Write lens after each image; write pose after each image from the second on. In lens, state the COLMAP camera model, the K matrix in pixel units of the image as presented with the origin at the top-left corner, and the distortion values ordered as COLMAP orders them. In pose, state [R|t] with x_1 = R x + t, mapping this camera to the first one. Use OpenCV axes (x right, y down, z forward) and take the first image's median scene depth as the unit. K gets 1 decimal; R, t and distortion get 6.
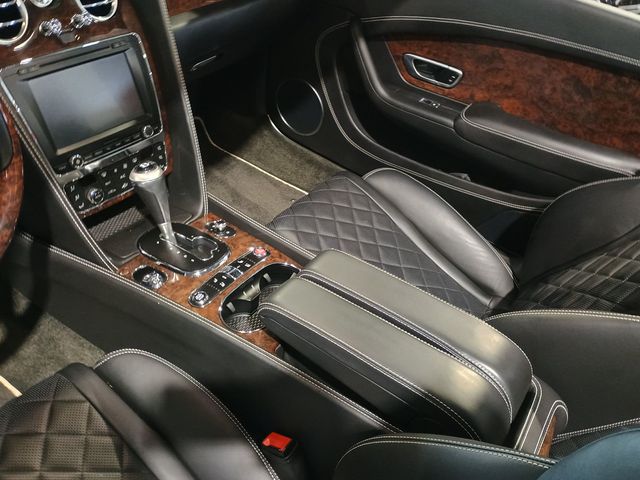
lens RADIAL K [[558.0, 0, 322.1], [0, 558.0, 239.5], [0, 0, 1]] dist [0.022435, -0.020145]
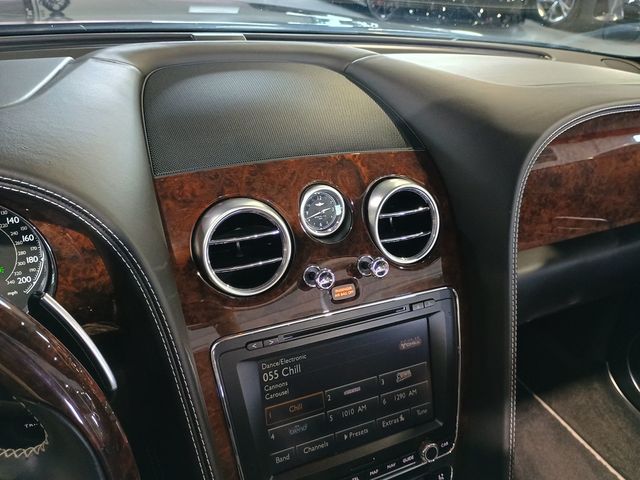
lens RADIAL K [[558.0, 0, 322.1], [0, 558.0, 239.5], [0, 0, 1]] dist [0.022435, -0.020145]
pose [[0.862582, 0.191480, -0.468282, -0.186088], [-0.292275, 0.944126, -0.152322, -0.283416], [0.412951, 0.268257, 0.870350, 0.415265]]
